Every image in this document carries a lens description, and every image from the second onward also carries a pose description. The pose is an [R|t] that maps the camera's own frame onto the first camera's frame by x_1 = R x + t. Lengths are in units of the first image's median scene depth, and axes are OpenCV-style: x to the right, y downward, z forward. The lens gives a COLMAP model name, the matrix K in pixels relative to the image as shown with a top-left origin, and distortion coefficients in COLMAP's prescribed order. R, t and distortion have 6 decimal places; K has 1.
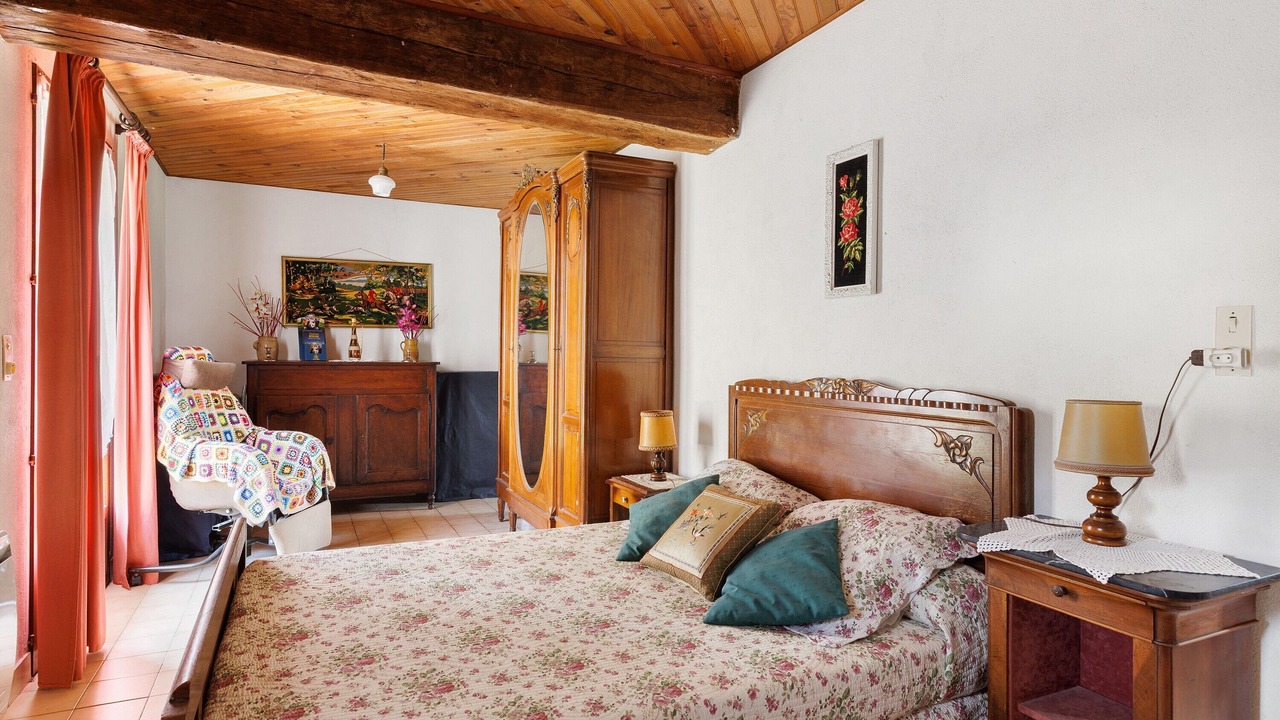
lens RADIAL K [[1043.9, 0, 640.0], [0, 1043.9, 360.0], [0, 0, 1]] dist [0.004658, 0.001331]
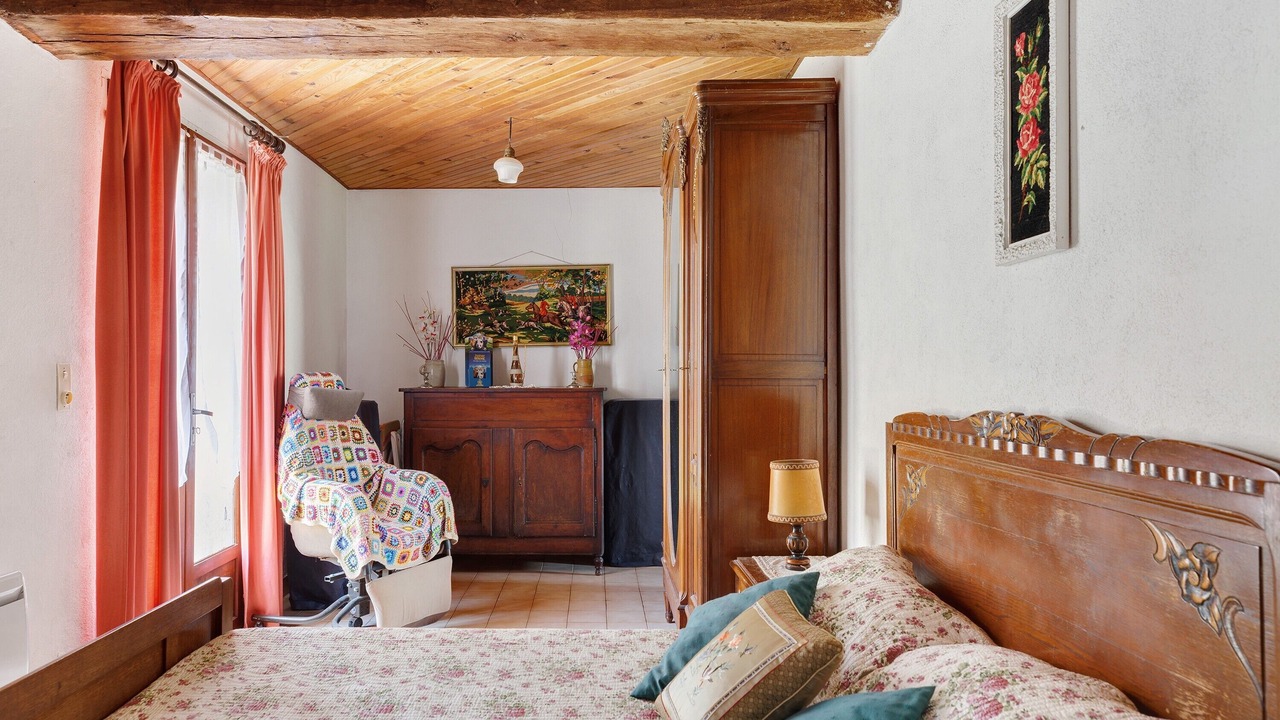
lens RADIAL K [[1043.9, 0, 640.0], [0, 1043.9, 360.0], [0, 0, 1]] dist [0.004658, 0.001331]
pose [[0.829375, -0.022343, -0.558246, 0.294497], [0.008656, 0.999594, -0.027147, 0.003079], [0.558626, 0.017683, 0.829231, 0.400860]]
